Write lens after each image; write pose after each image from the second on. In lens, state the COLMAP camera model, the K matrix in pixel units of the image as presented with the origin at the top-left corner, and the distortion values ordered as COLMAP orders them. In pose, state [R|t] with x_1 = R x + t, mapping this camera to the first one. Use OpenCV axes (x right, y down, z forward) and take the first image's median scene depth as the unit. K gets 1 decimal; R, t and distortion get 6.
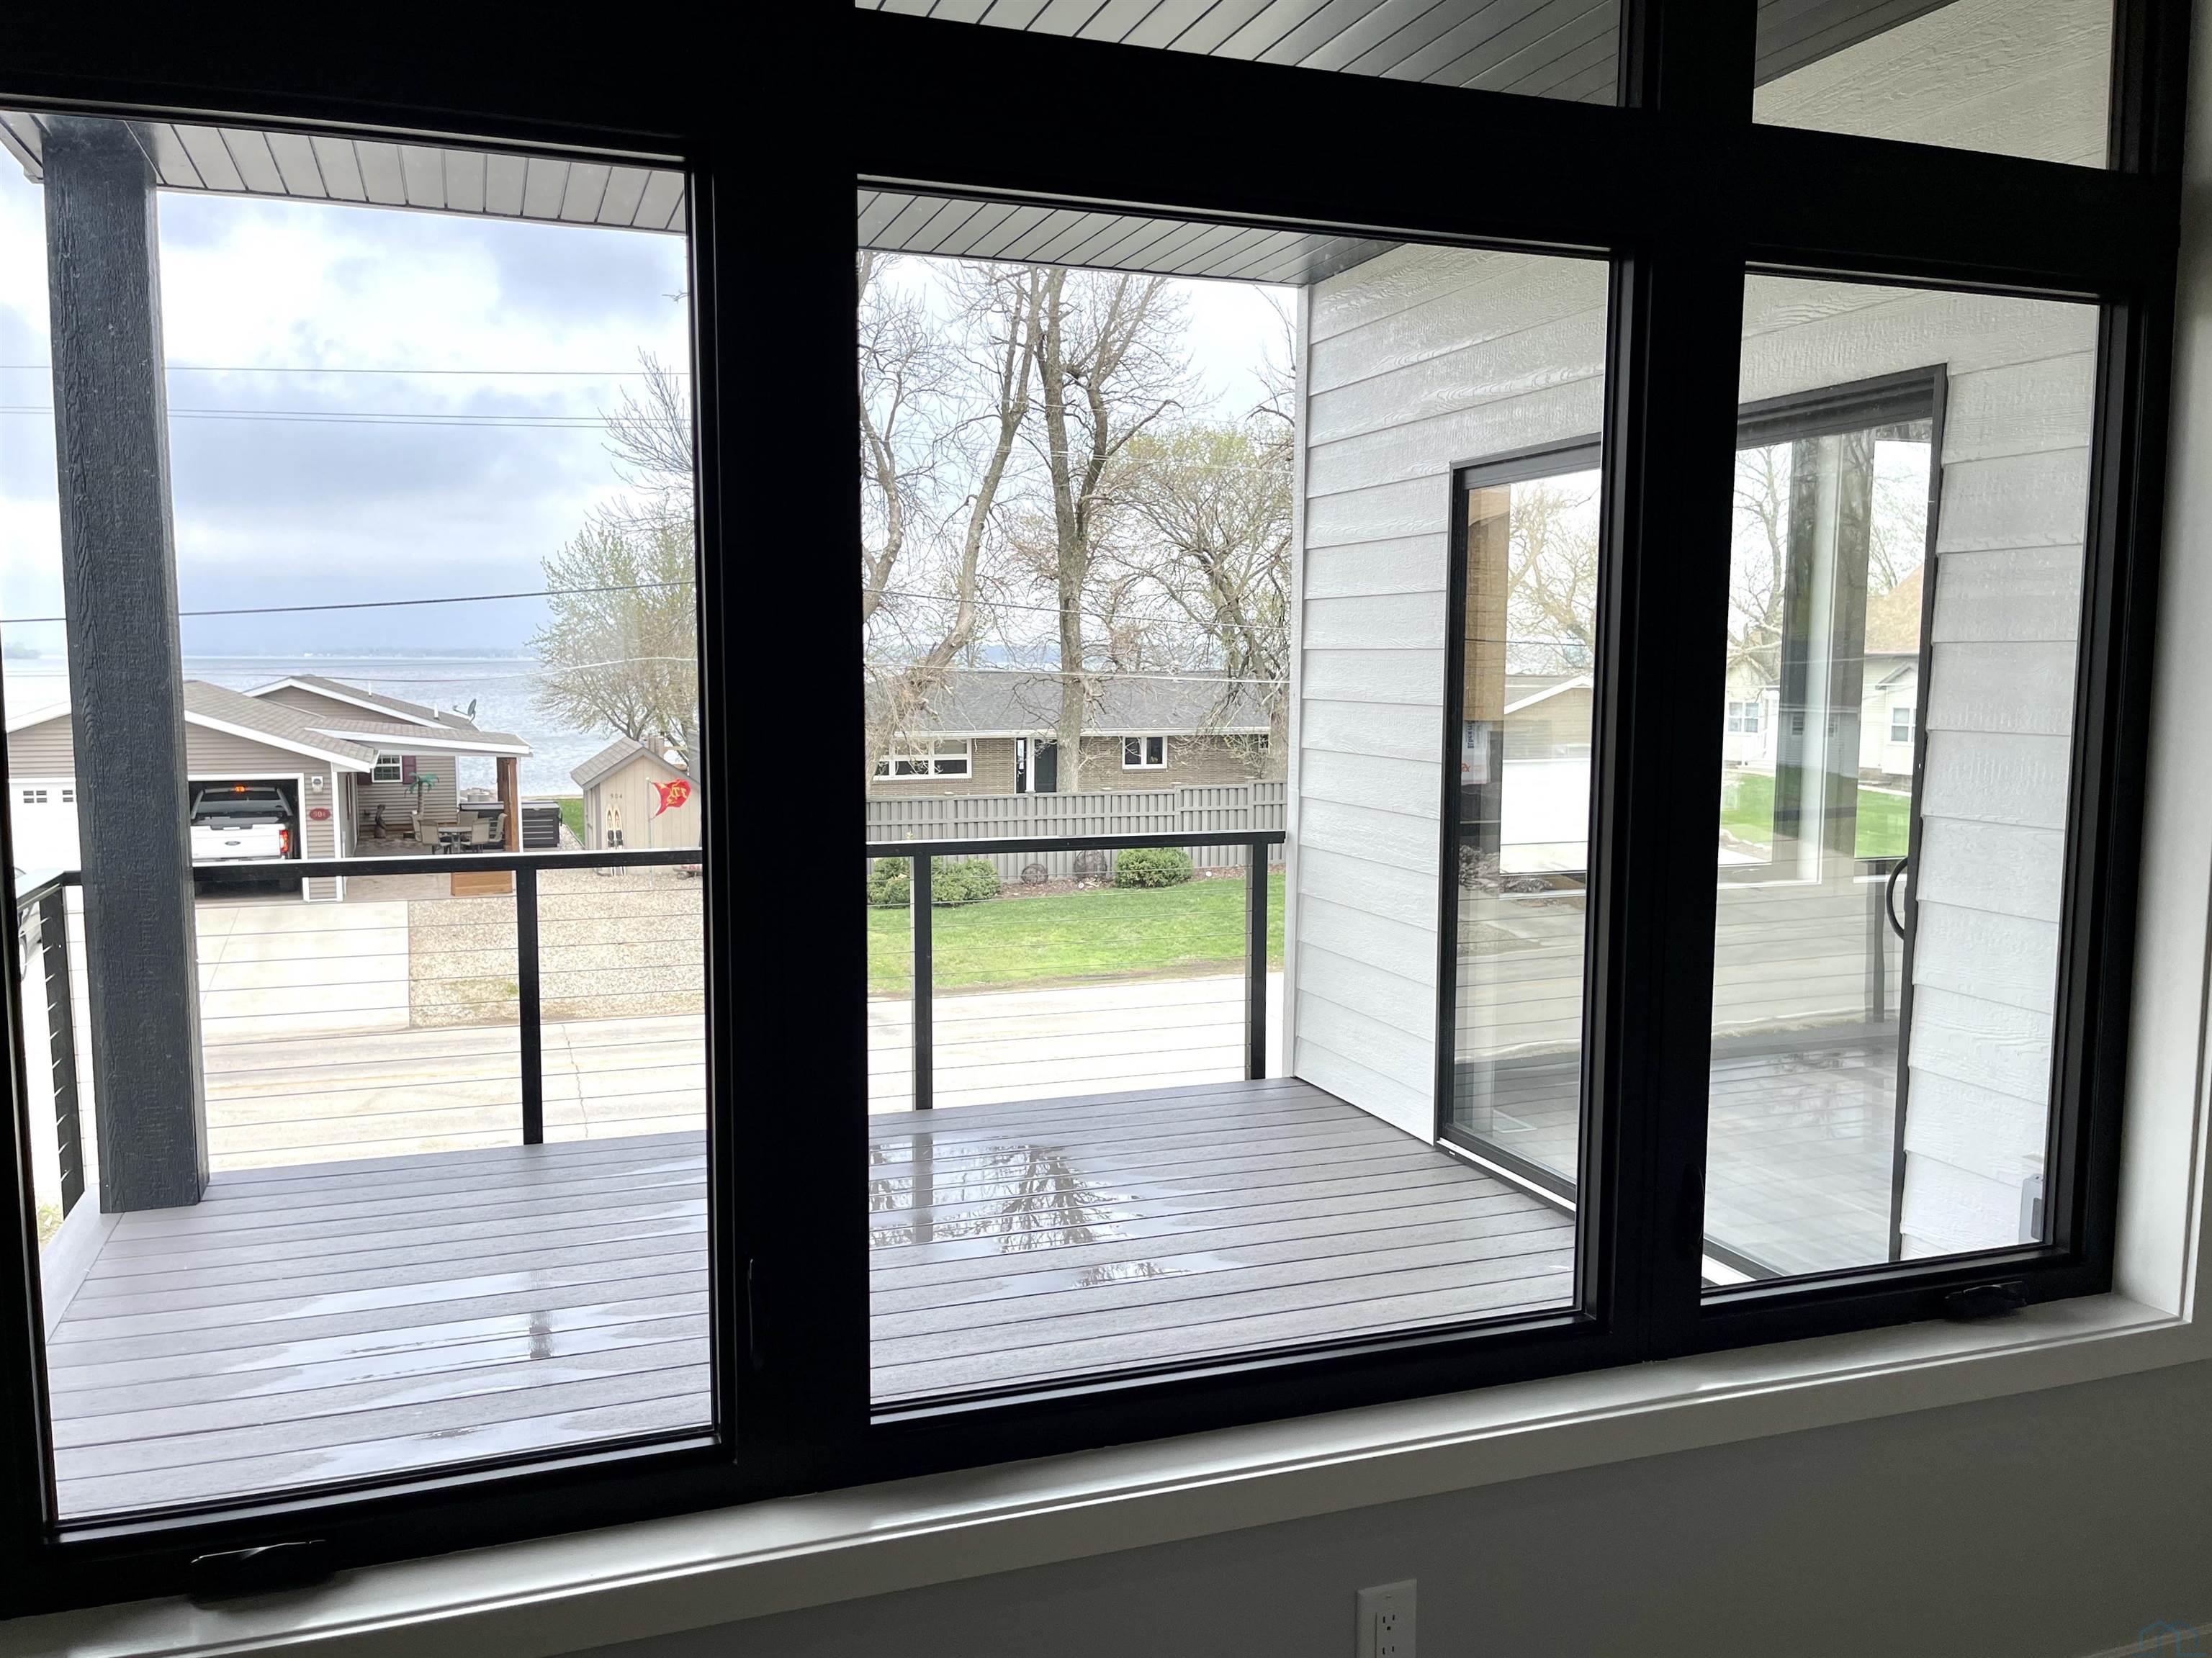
lens RADIAL K [[1679.6, 0, 1100.9], [0, 1679.6, 825.7], [0, 0, 1]] dist [0.021444, -0.010152]
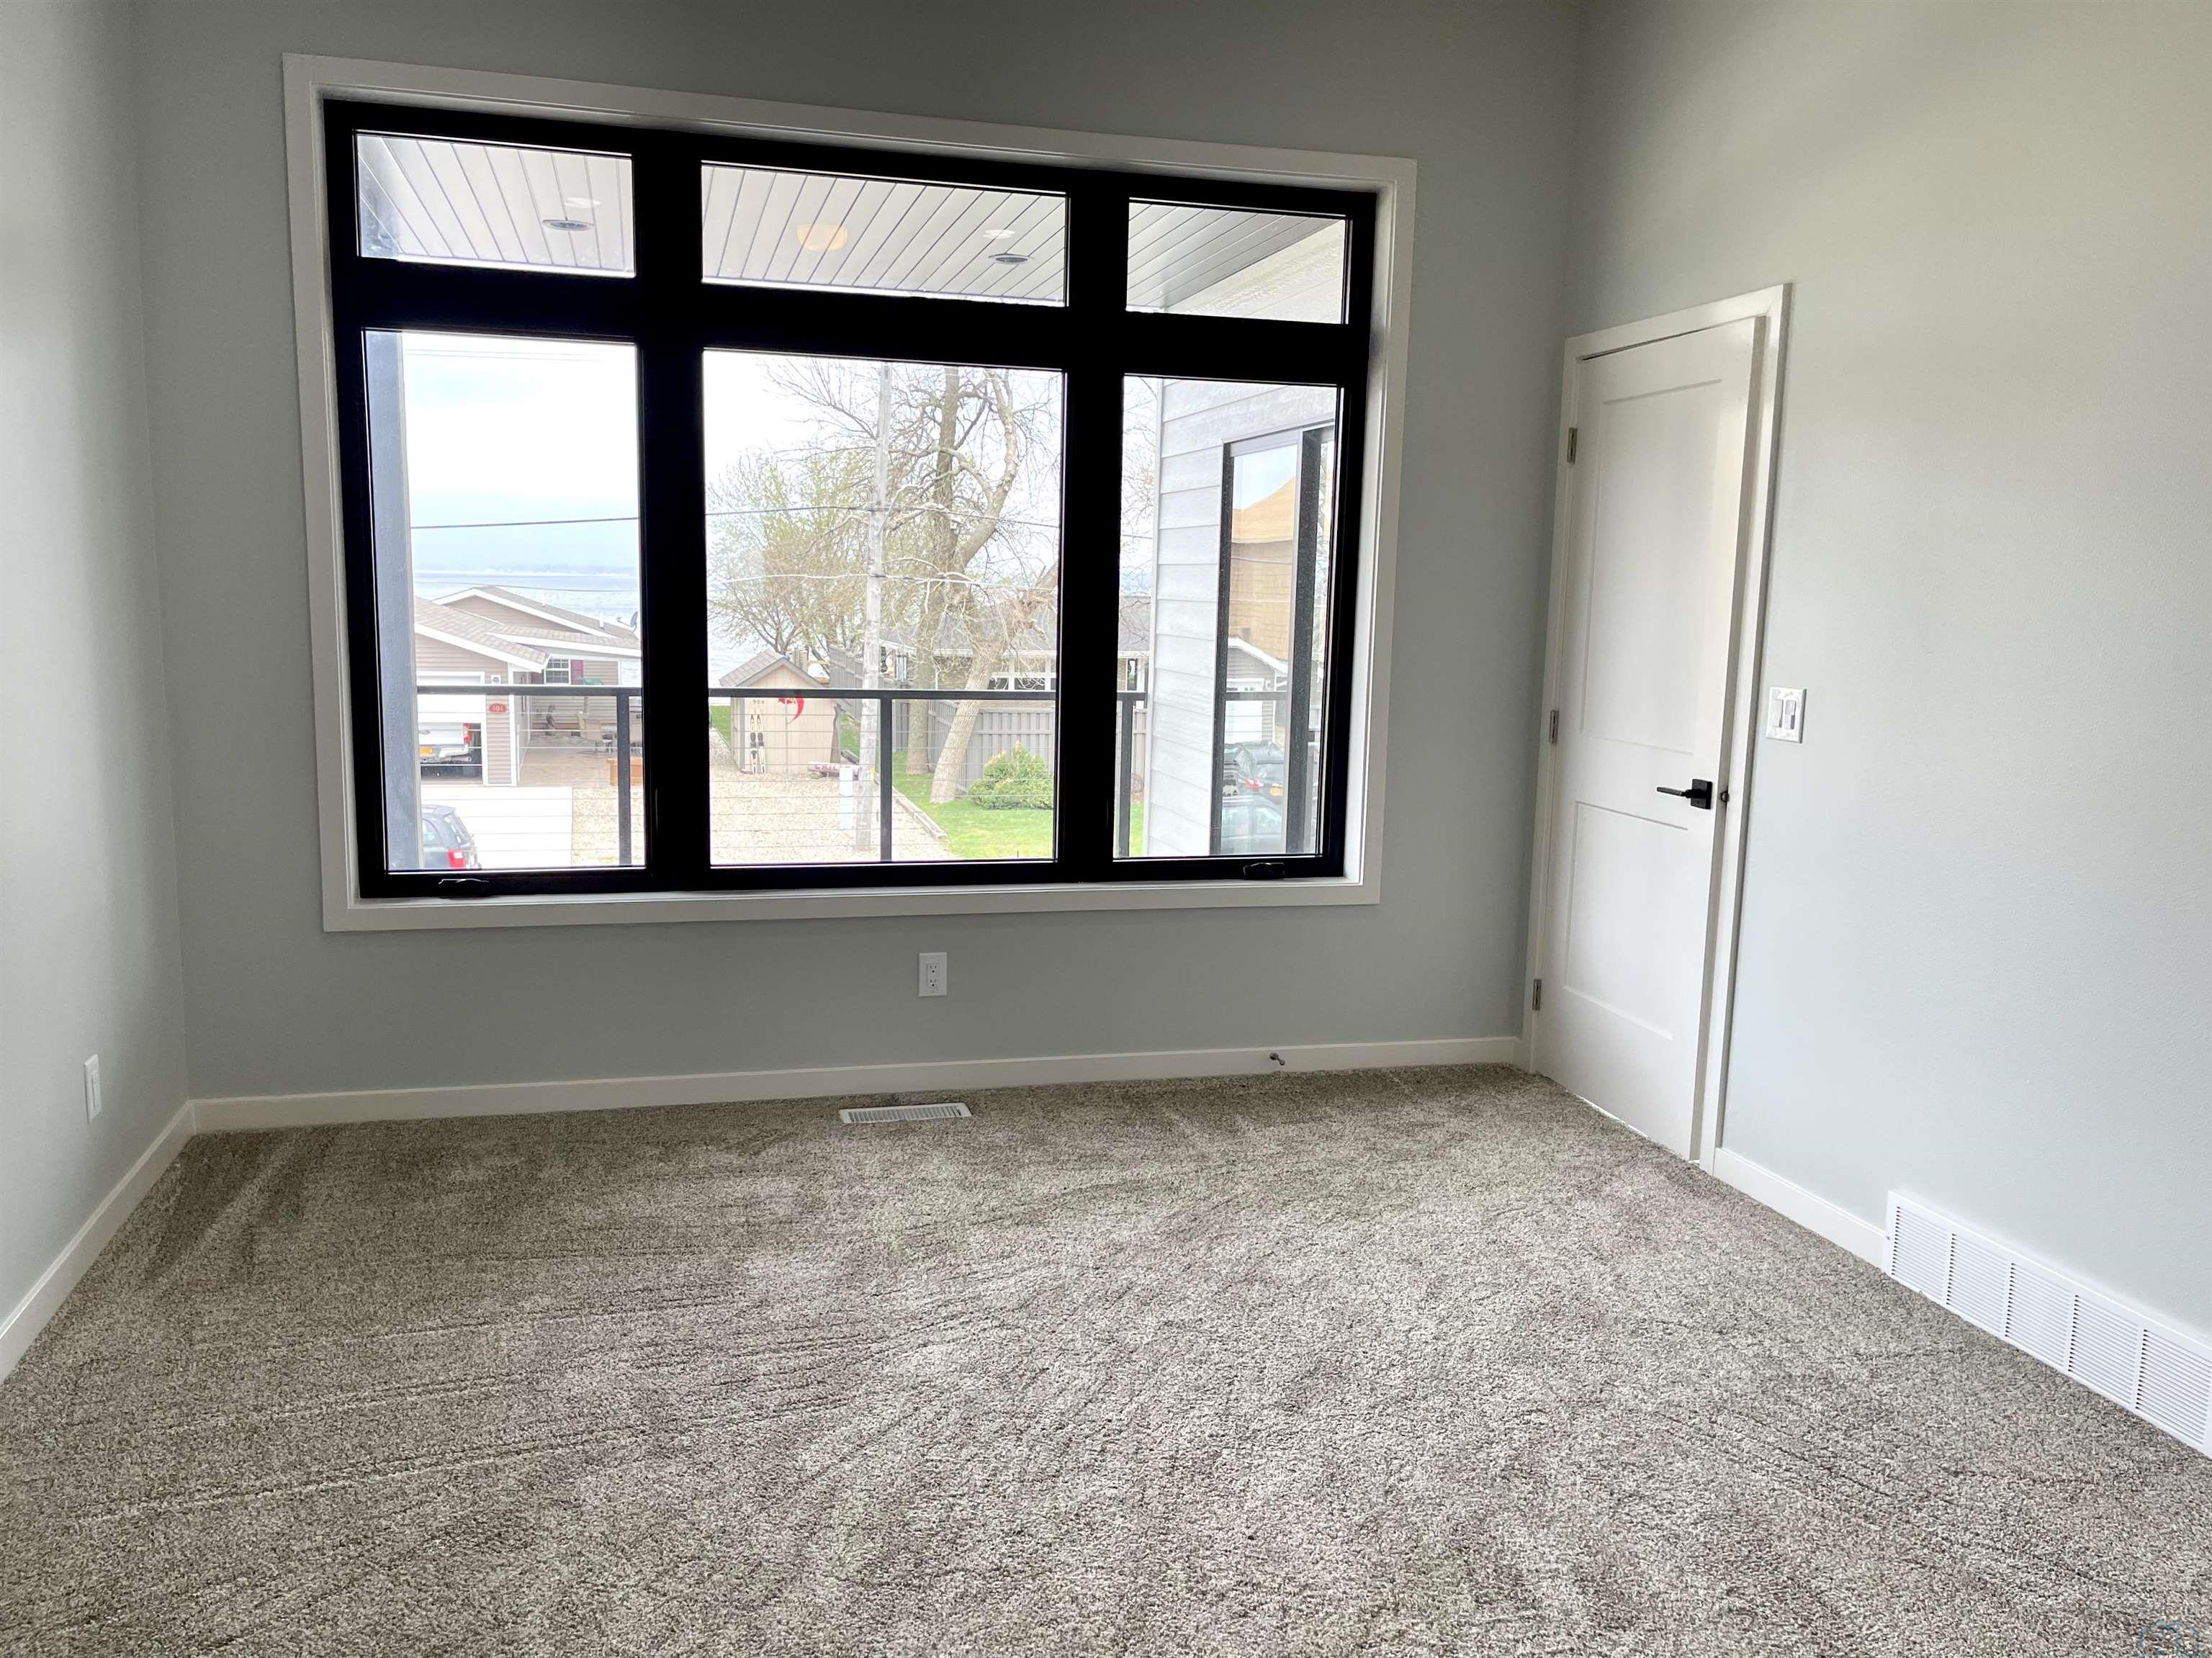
lens RADIAL K [[1679.6, 0, 1106.1], [0, 1679.6, 828.8], [0, 0, 1]] dist [0.021444, -0.010152]
pose [[0.995704, 0.032729, -0.086619, 0.039072], [-0.028970, 0.998598, 0.044297, 0.010943], [0.087947, -0.041597, 0.995256, -0.082341]]
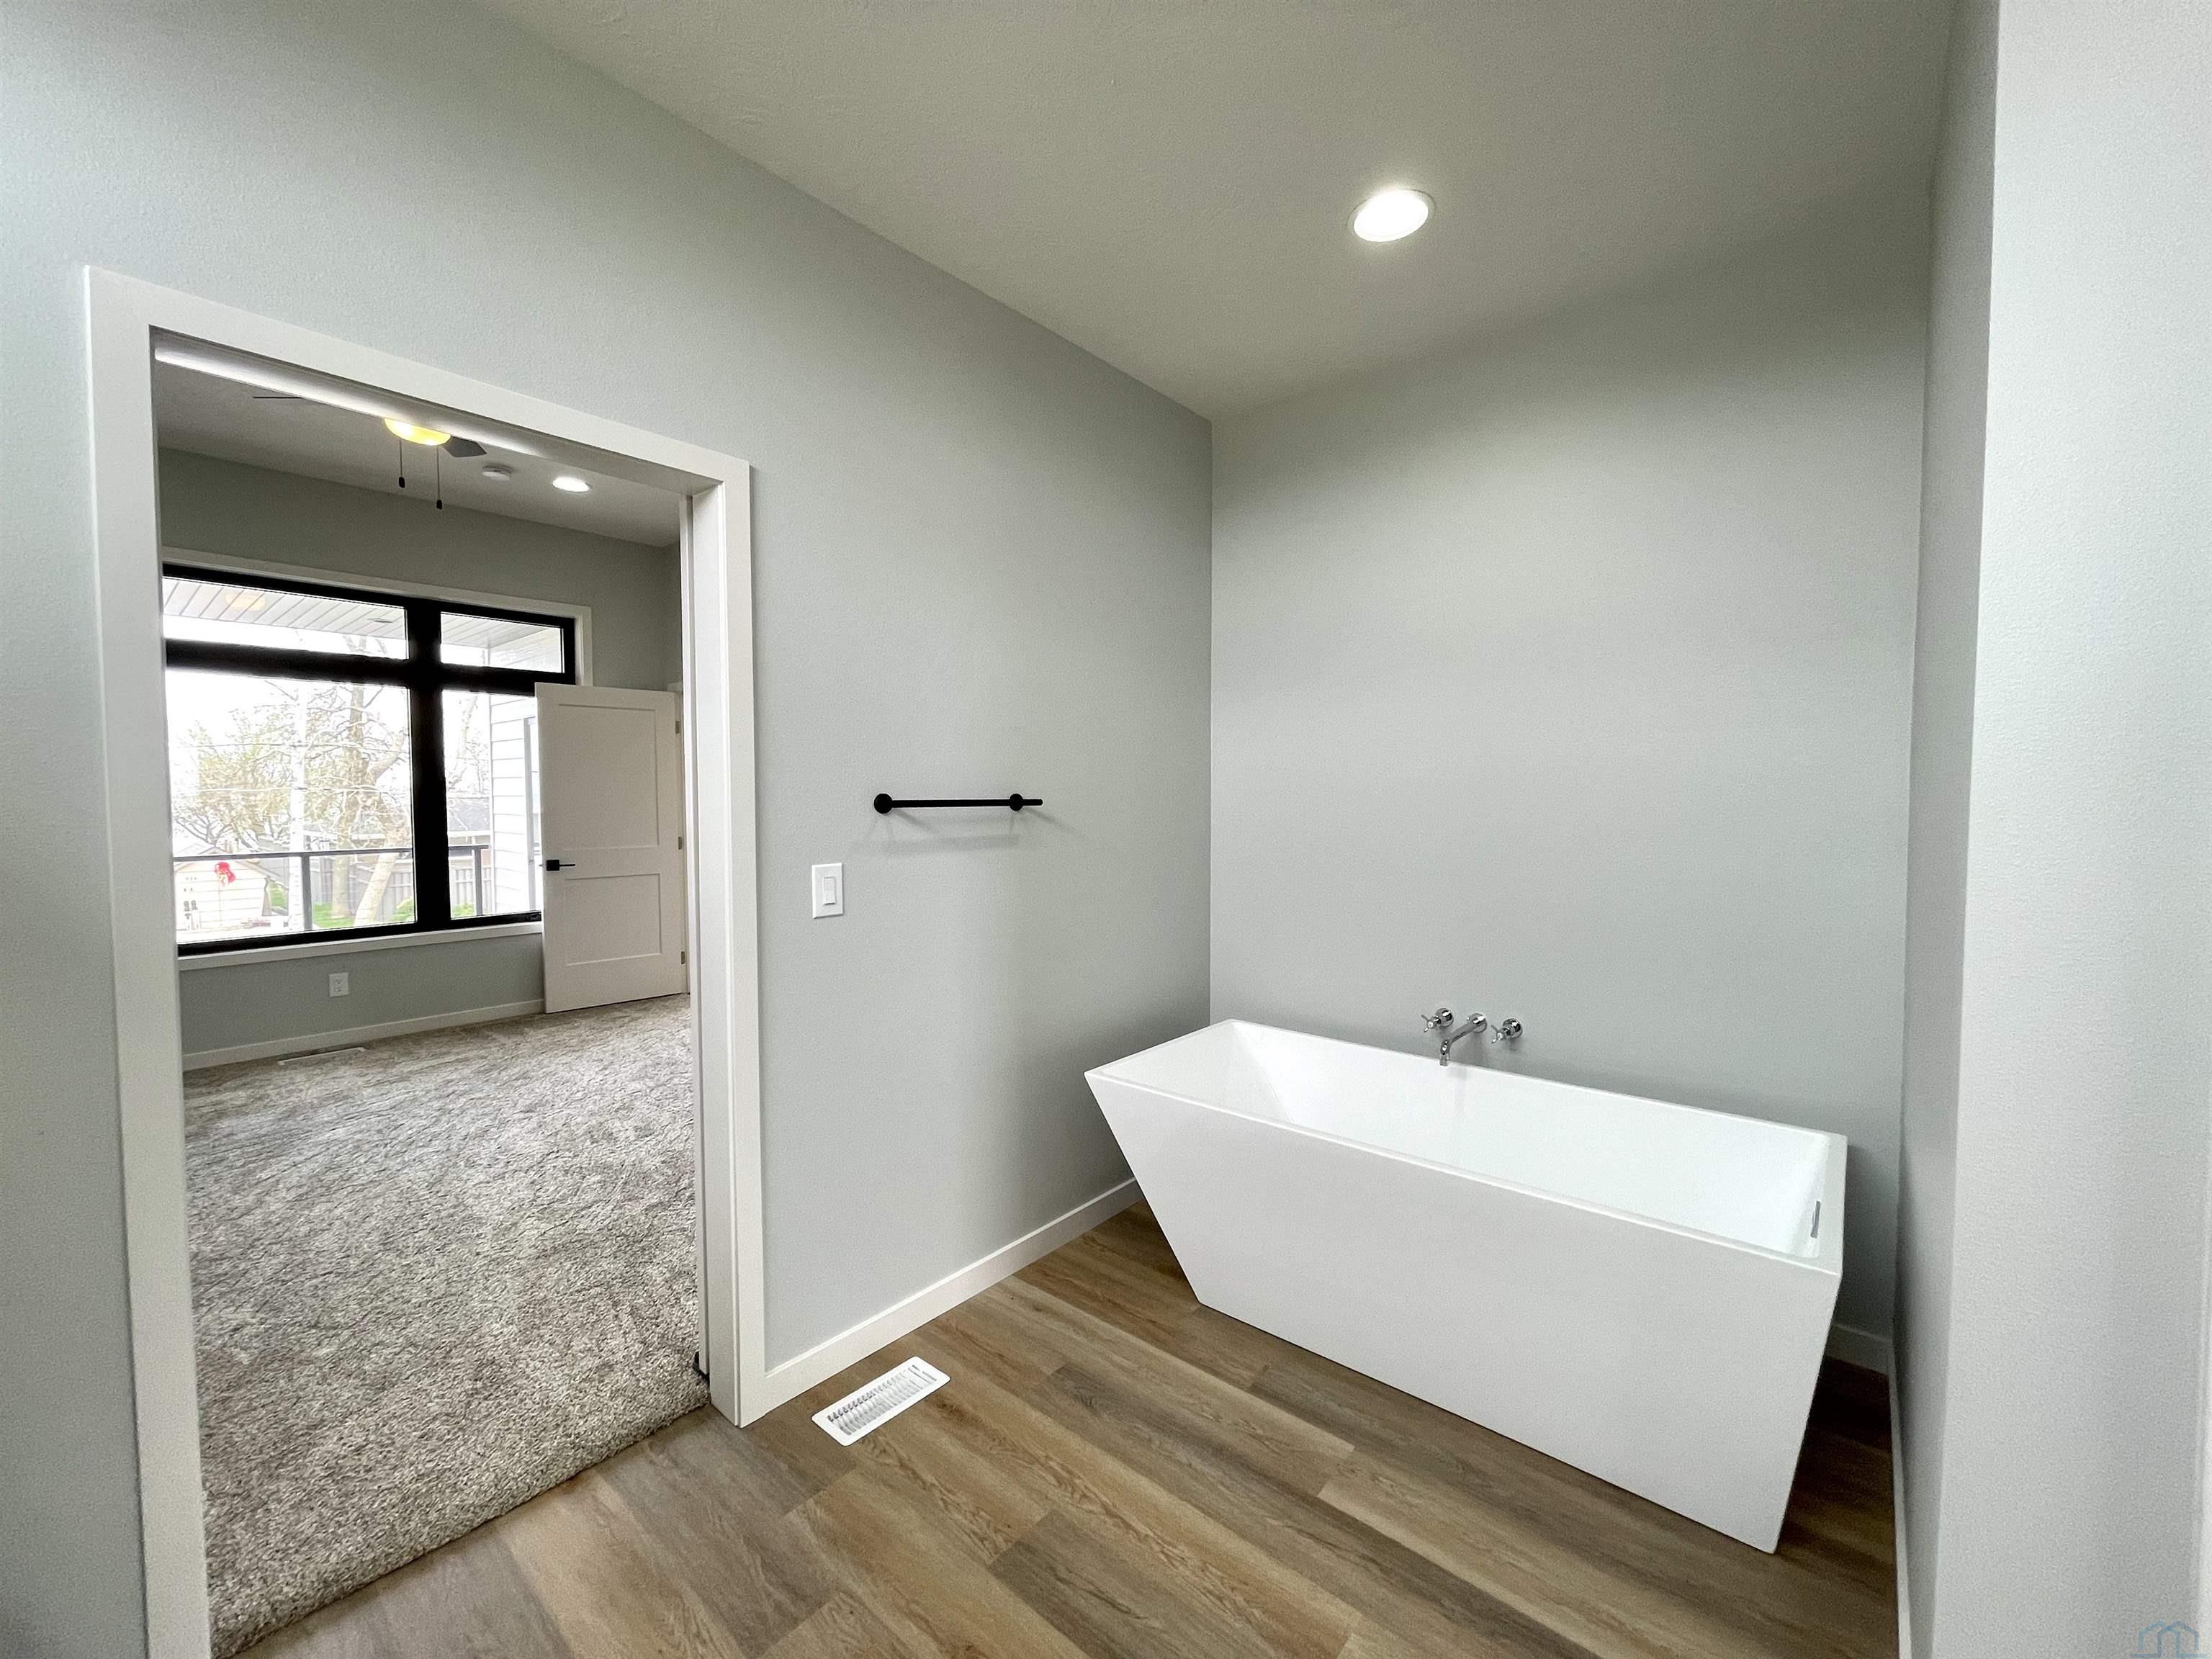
lens RADIAL K [[900.1, 0, 1096.0], [0, 900.1, 831.6], [0, 0, 1]] dist [0.009383, 0.000657]
pose [[0.880369, -0.019491, 0.473888, 0.053967], [0.046834, 0.997845, -0.045965, 0.018380], [-0.471971, 0.062660, 0.879384, -0.142606]]
